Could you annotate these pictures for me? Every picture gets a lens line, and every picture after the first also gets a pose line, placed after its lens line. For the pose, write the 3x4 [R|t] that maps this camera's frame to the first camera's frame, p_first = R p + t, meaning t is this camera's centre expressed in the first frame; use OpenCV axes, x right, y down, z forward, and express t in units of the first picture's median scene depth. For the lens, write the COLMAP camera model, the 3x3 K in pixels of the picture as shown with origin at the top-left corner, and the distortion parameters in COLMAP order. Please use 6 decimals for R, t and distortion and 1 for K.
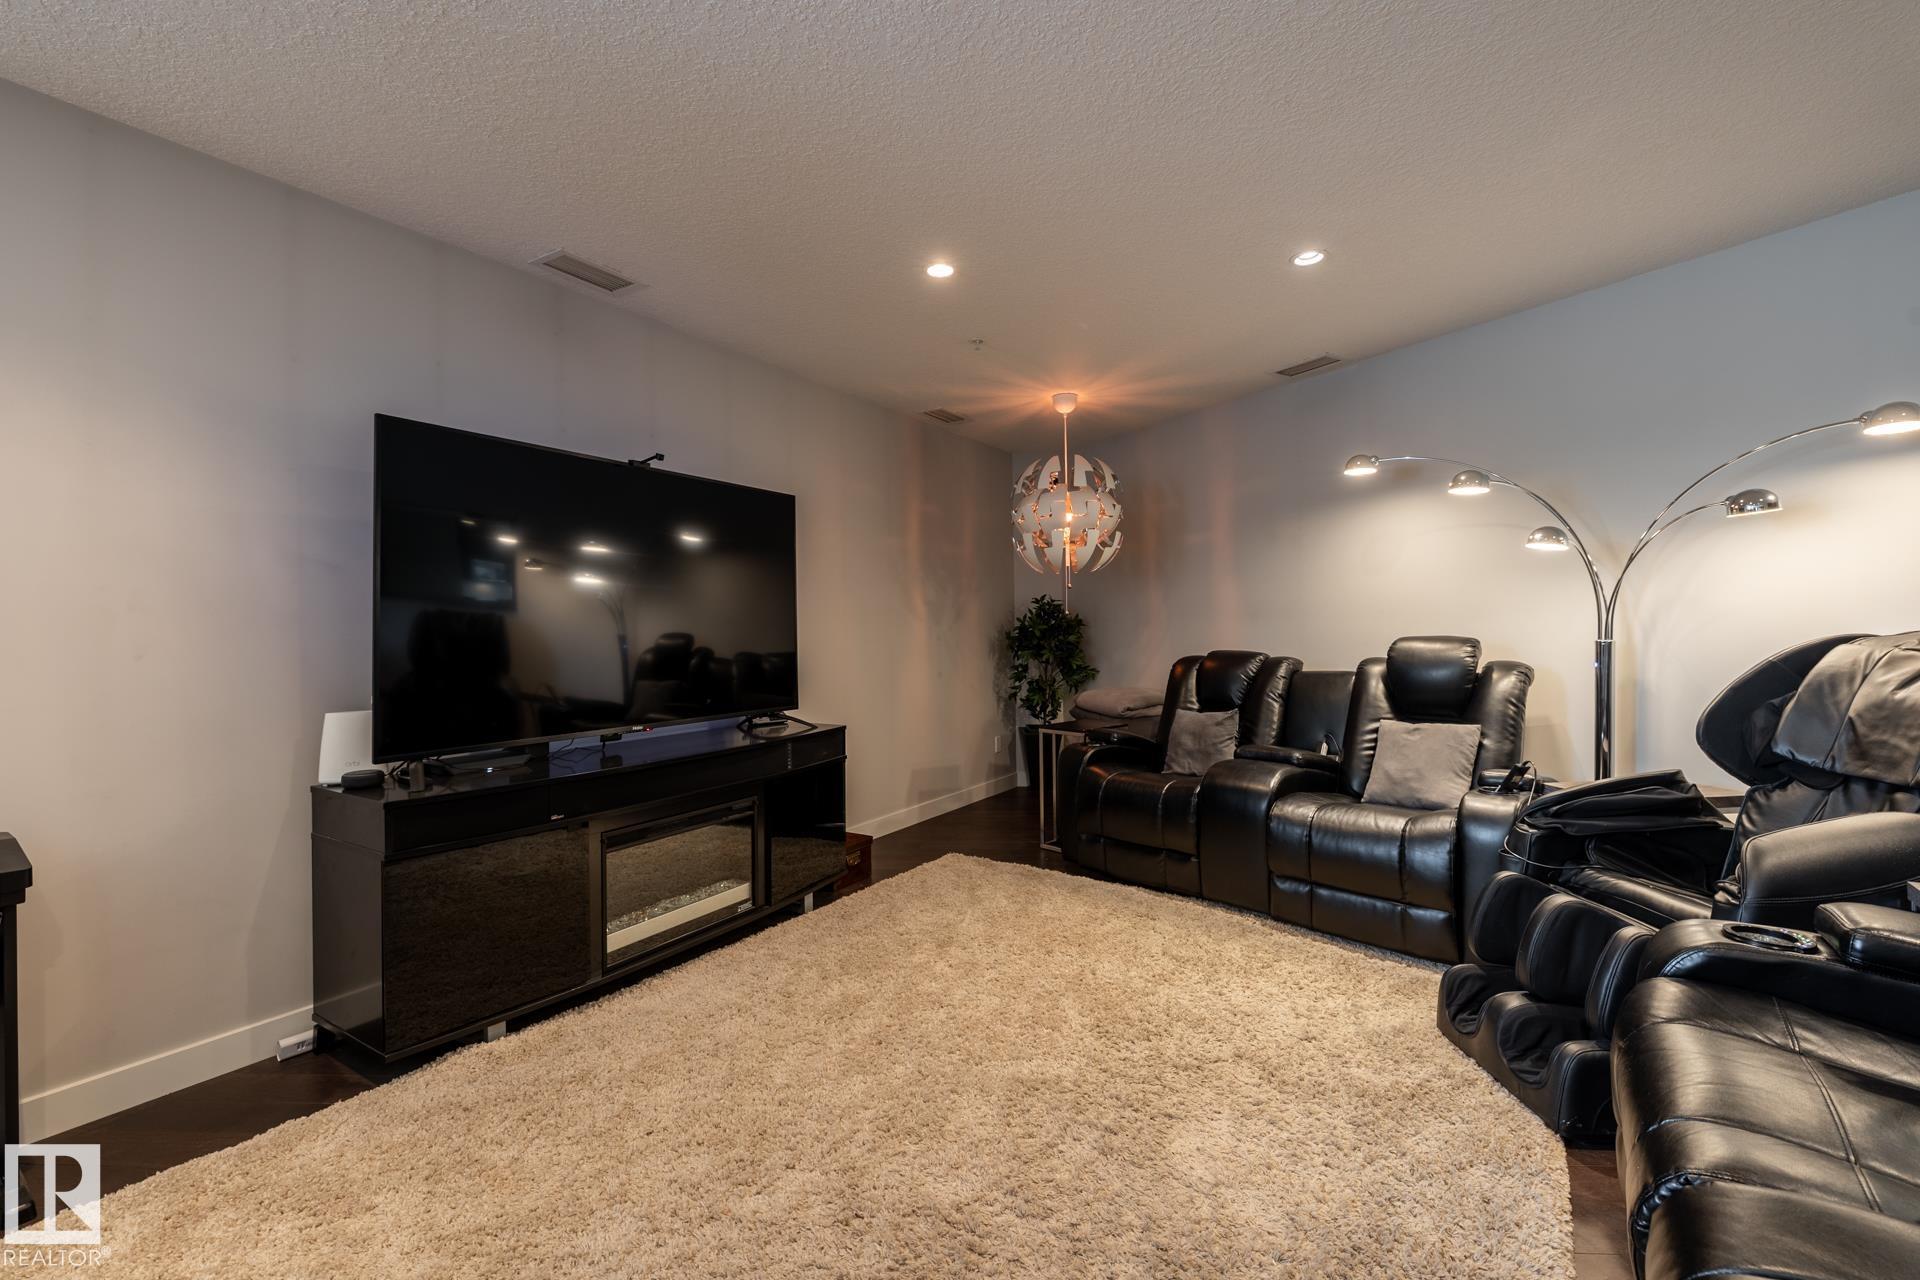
lens RADIAL K [[794.9, 0, 945.2], [0, 794.9, 631.1], [0, 0, 1]] dist [-0.000338, -0.000296]
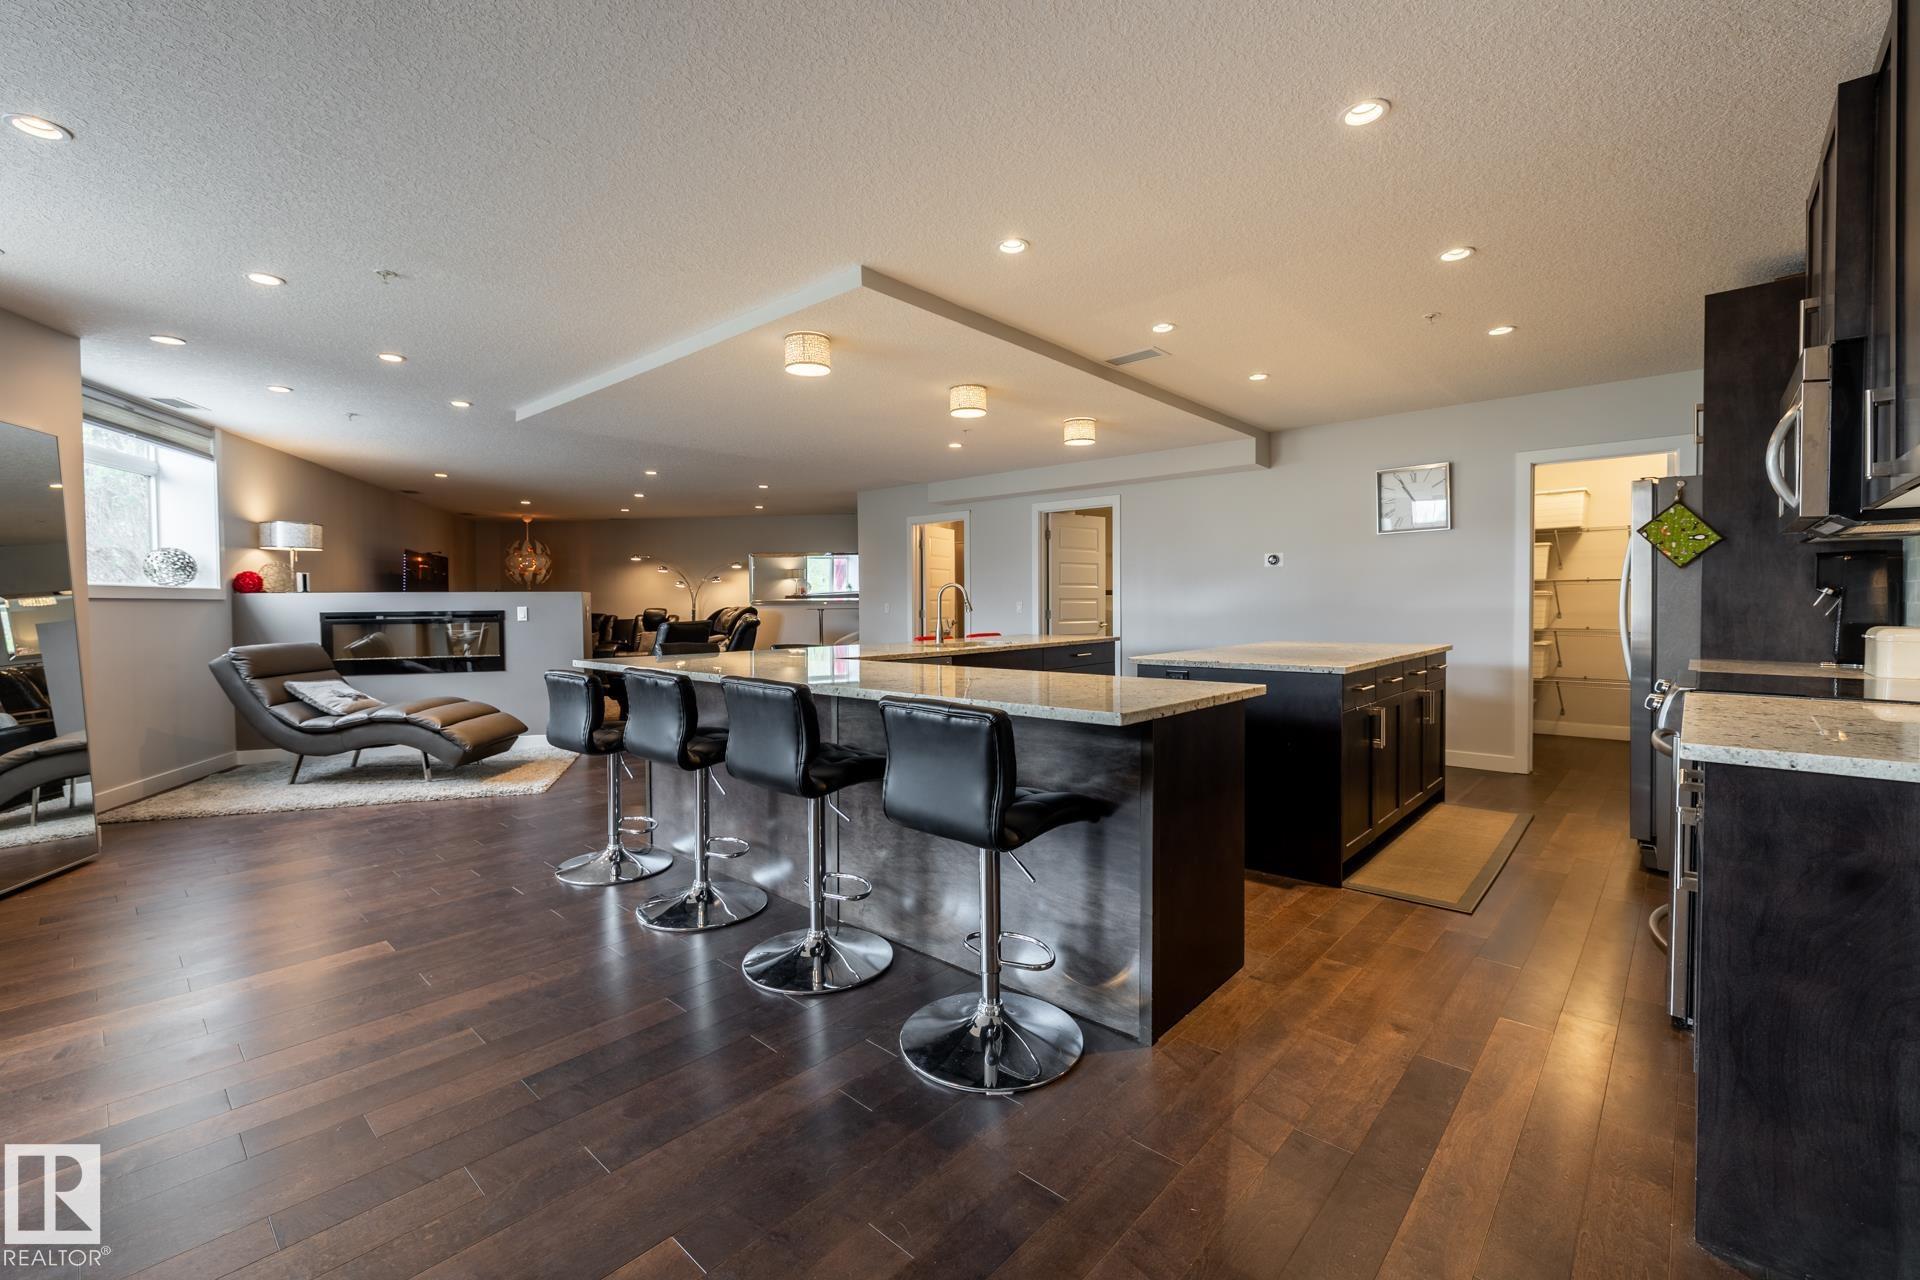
lens RADIAL K [[829.8, 0, 955.1], [0, 829.8, 620.2], [0, 0, 1]] dist [-0.000393, -0.000345]
pose [[0.641393, -0.007650, 0.767175, -1.334191], [-0.001502, 0.999936, 0.011226, 0.017627], [-0.767211, -0.008353, 0.641340, -2.335908]]
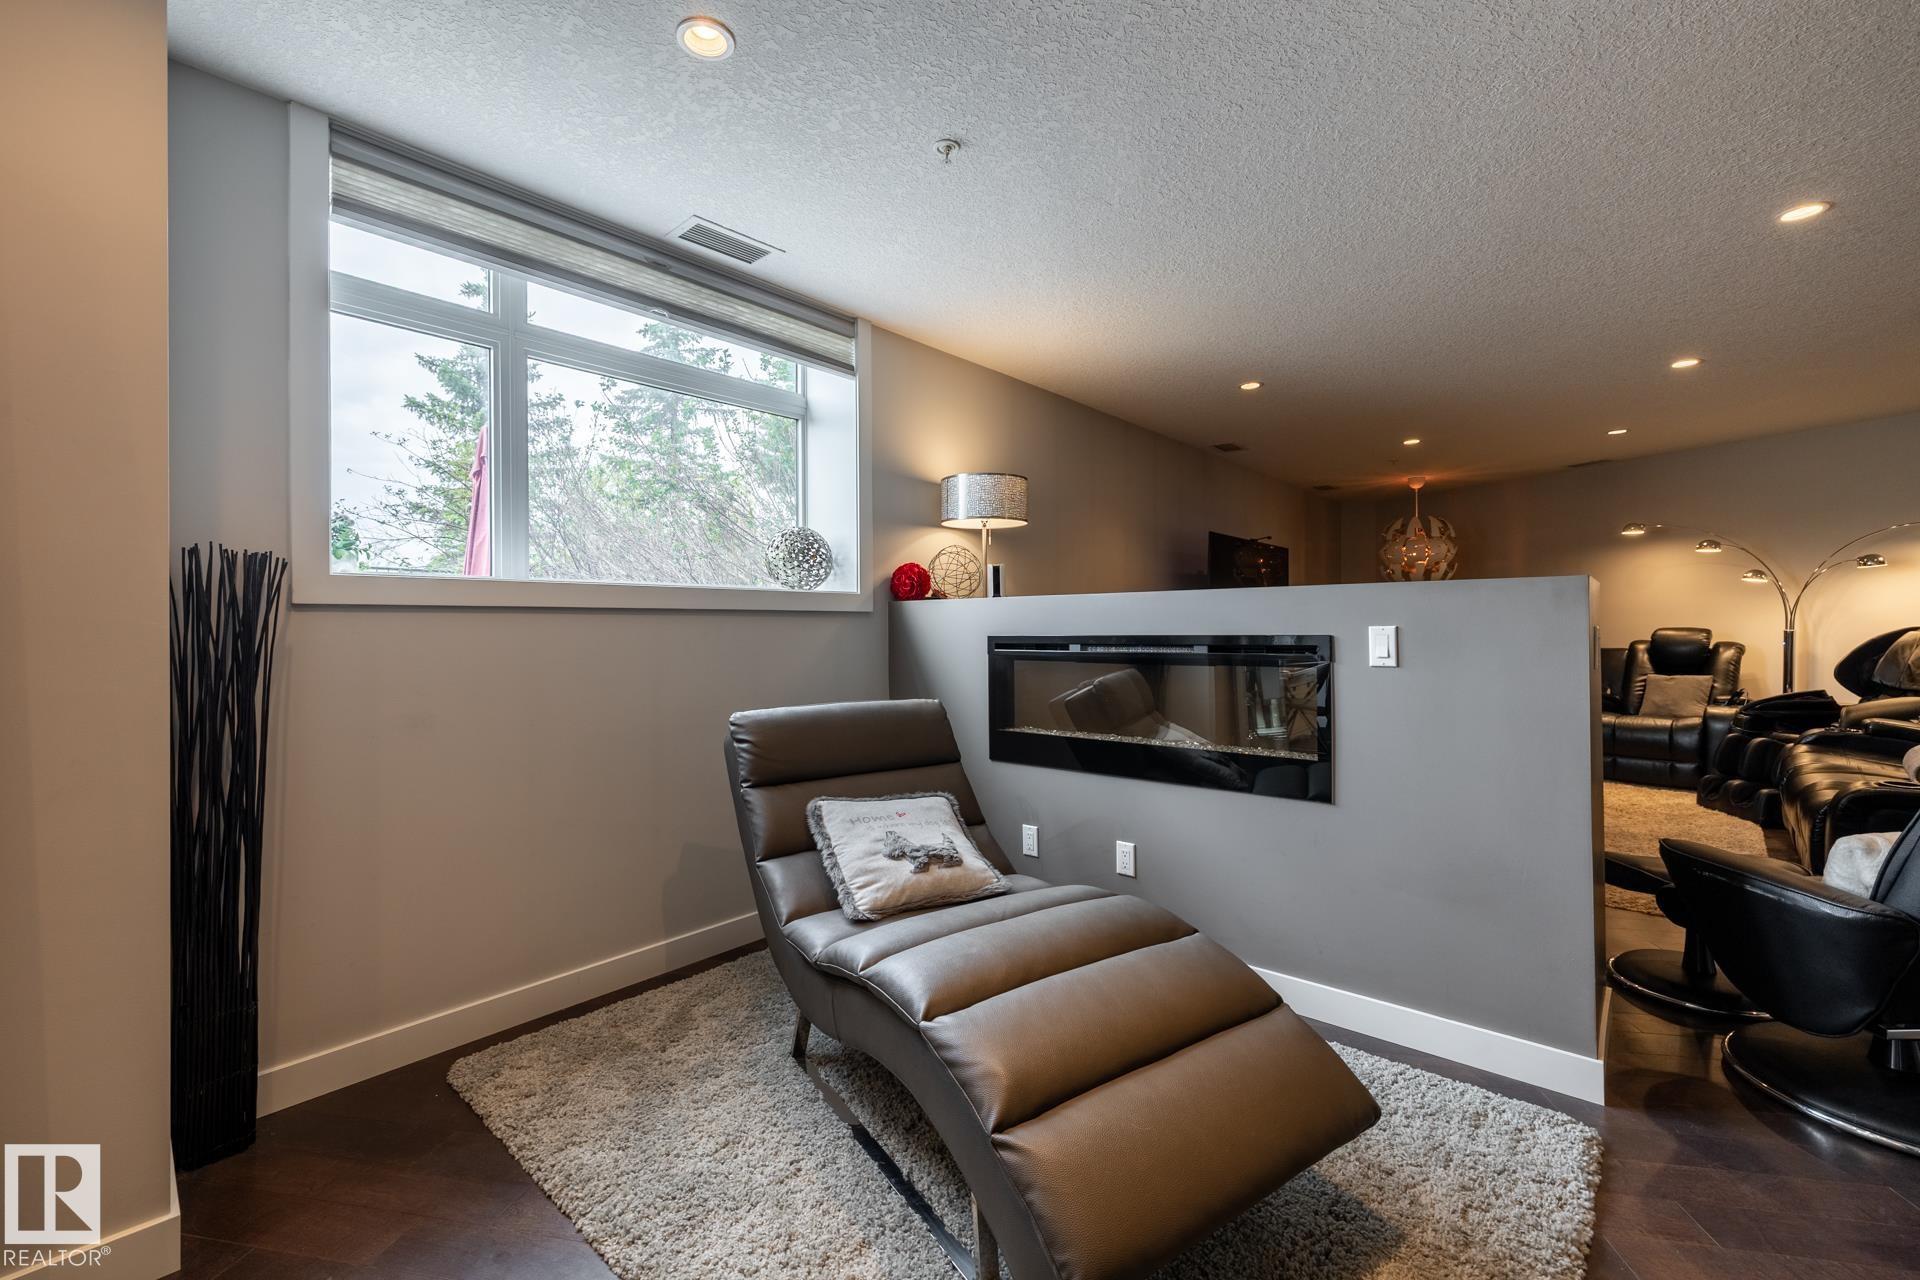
lens RADIAL K [[799.5, 0, 951.9], [0, 799.5, 628.3], [0, 0, 1]] dist [0.001661, 0.000081]
pose [[0.990808, 0.007175, -0.135085, -0.725452], [-0.006695, 0.999970, 0.004012, 0.011181], [0.135109, -0.003071, 0.990826, -0.948490]]
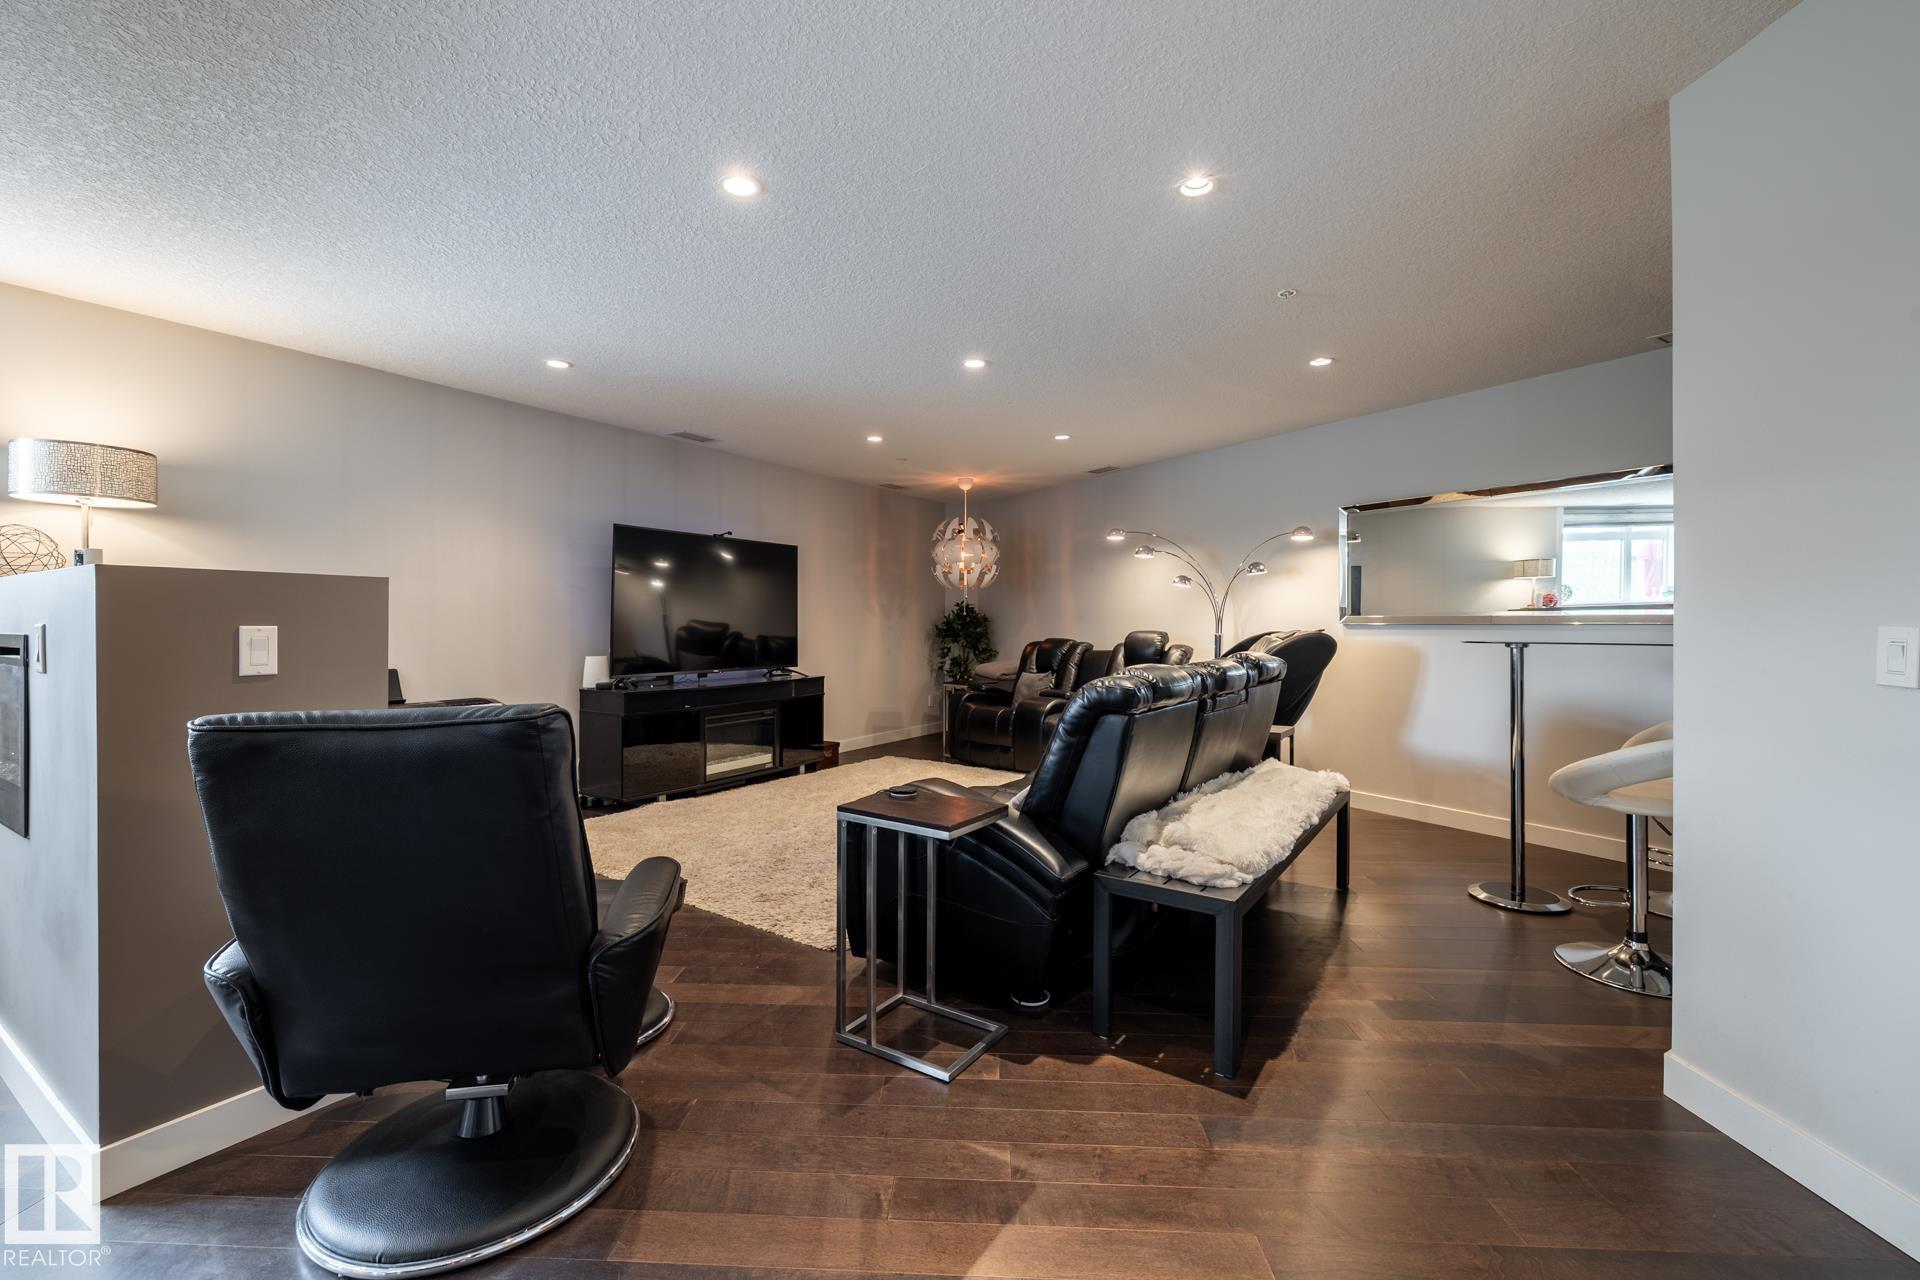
lens RADIAL K [[800.0, 0, 951.3], [0, 800.0, 621.0], [0, 0, 1]] dist [0.032320, 0.000054]
pose [[0.999774, 0.015101, 0.014990, 0.131738], [-0.015037, 0.999877, -0.004361, -0.000710], [-0.015054, 0.004134, 0.999878, -0.805400]]
